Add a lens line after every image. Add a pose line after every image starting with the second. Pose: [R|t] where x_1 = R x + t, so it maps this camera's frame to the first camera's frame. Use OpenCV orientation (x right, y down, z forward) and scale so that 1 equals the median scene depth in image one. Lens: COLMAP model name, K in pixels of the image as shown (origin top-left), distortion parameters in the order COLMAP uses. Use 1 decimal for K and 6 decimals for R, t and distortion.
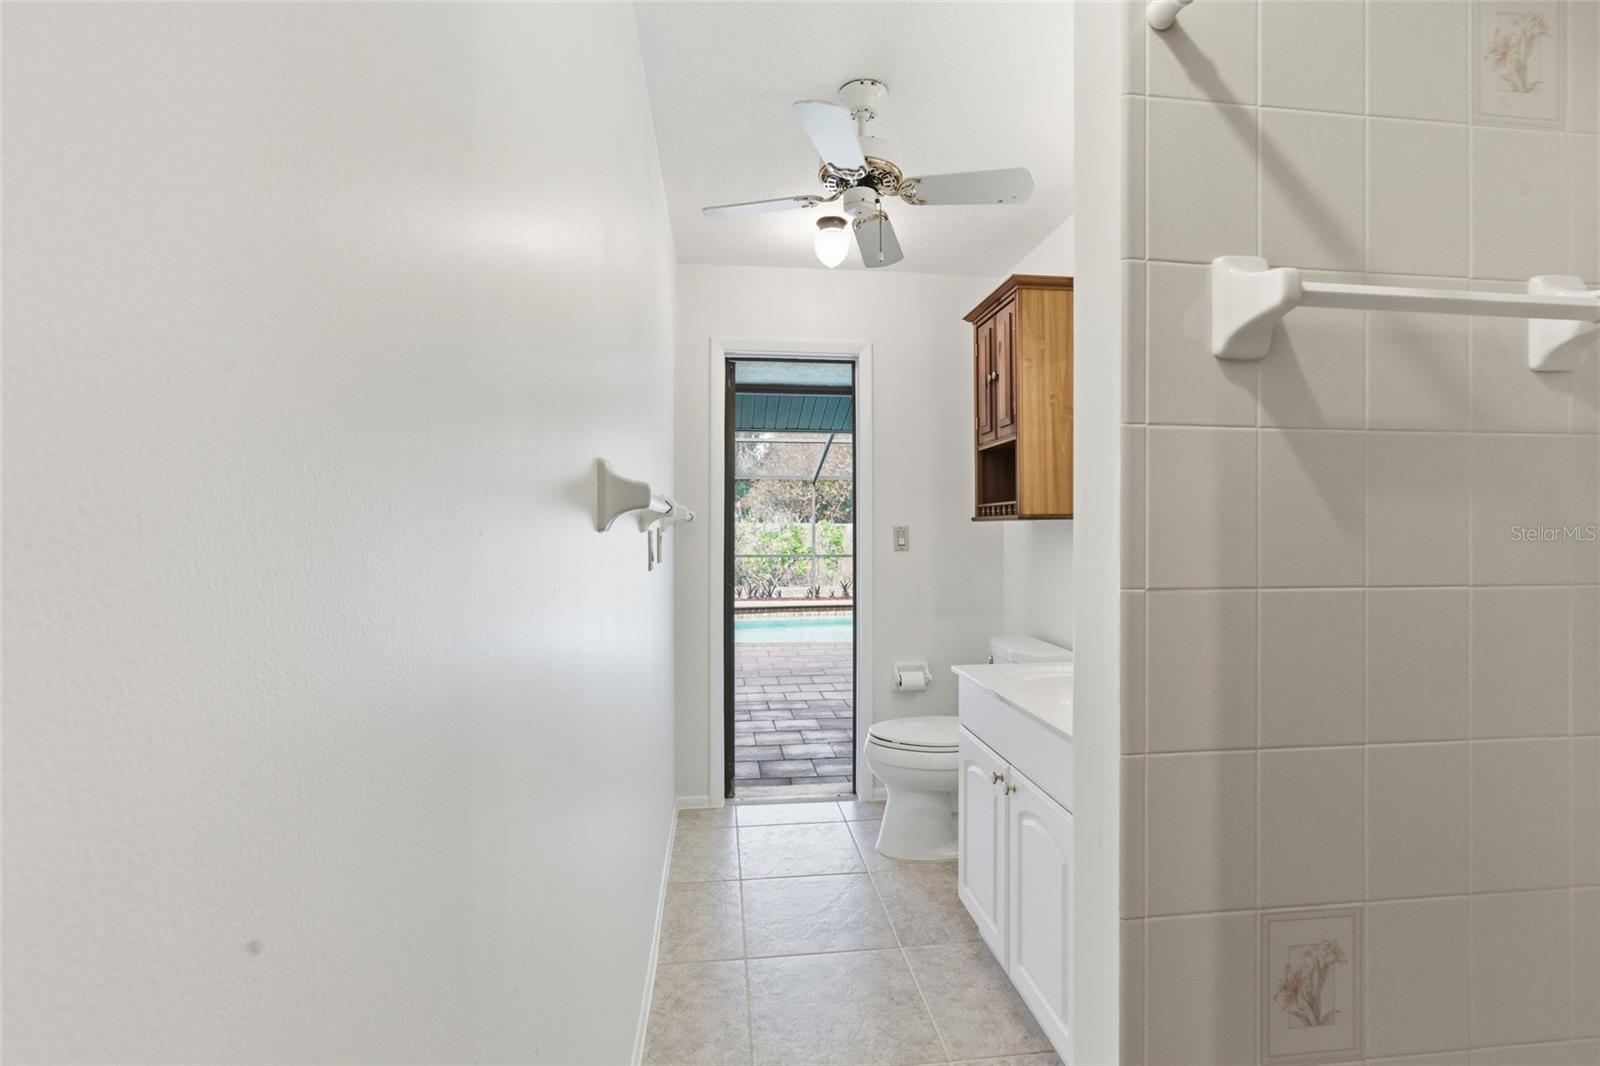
lens RADIAL K [[731.8, 0, 803.3], [0, 731.8, 532.2], [0, 0, 1]] dist [-0.009631, 0.002488]
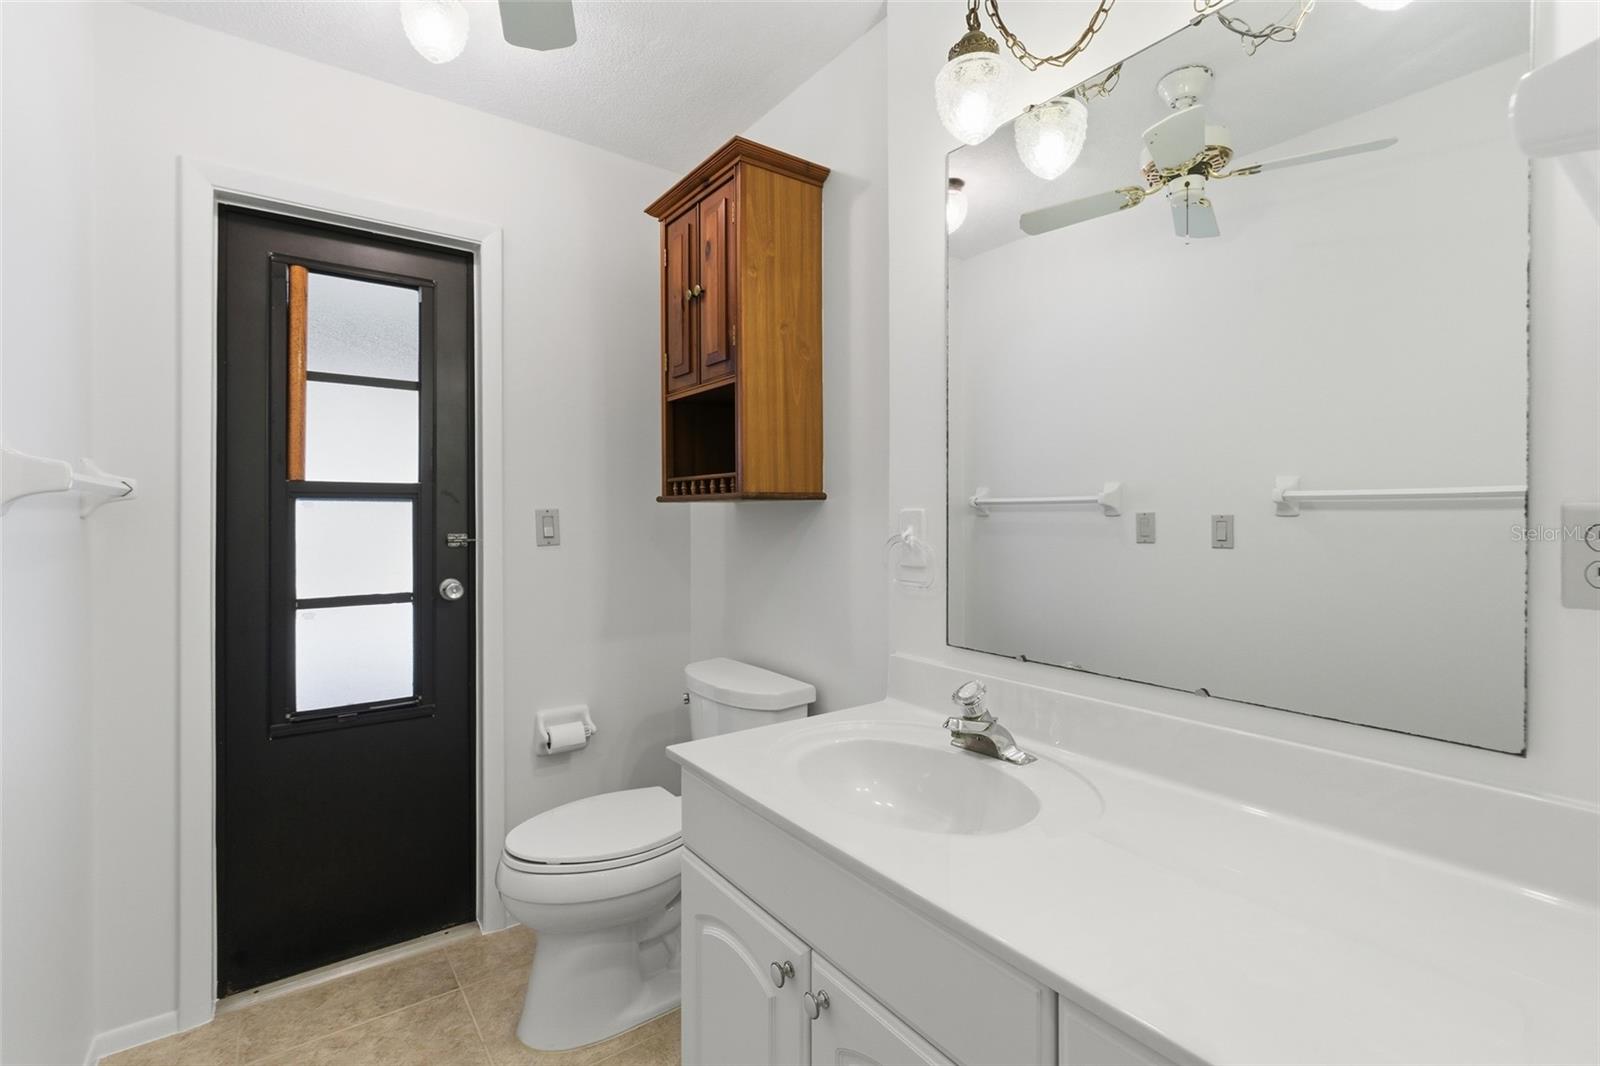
lens RADIAL K [[731.8, 0, 808.6], [0, 731.8, 515.7], [0, 0, 1]] dist [-0.009631, 0.002488]
pose [[0.867546, -0.000726, 0.497357, 0.008582], [0.000630, 1.000000, 0.000362, -0.002231], [-0.497357, -0.000001, 0.867546, 0.351777]]
